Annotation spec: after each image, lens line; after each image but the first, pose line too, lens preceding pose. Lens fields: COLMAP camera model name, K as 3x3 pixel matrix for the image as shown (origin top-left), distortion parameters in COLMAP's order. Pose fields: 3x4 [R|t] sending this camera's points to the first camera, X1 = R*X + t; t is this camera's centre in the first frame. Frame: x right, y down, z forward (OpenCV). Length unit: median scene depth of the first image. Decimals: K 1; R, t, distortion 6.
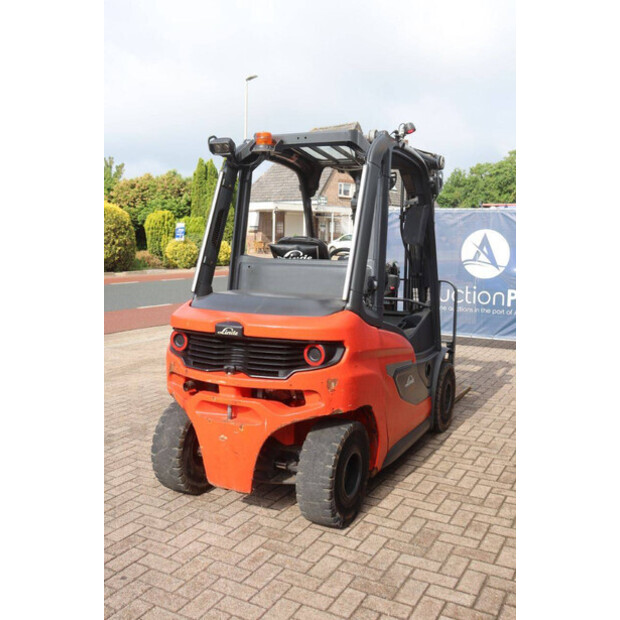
lens RADIAL K [[660.7, 0, 305.1], [0, 660.7, 310.9], [0, 0, 1]] dist [-0.036853, 0.000000]
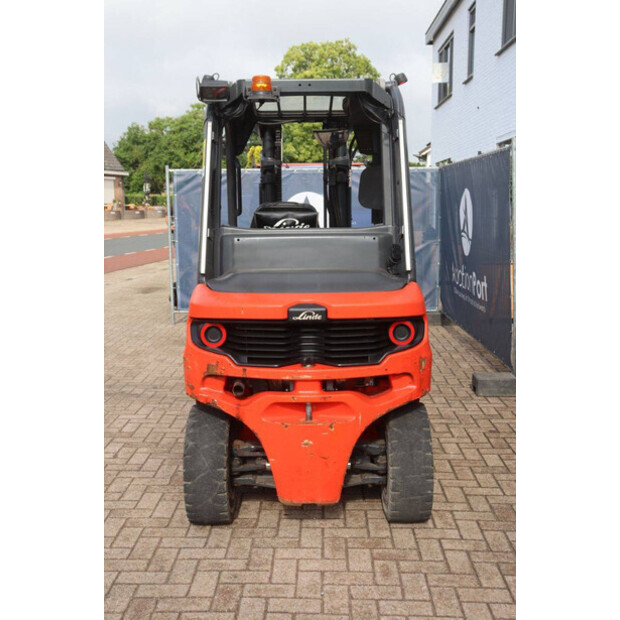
lens RADIAL K [[768.2, 0, 306.0], [0, 768.2, 310.3], [0, 0, 1]] dist [0.028300, 0.000000]
pose [[0.889866, -0.085184, 0.448199, -0.543612], [0.073628, 0.996350, 0.043183, -0.017821], [-0.450242, -0.005427, 0.892890, 0.127317]]
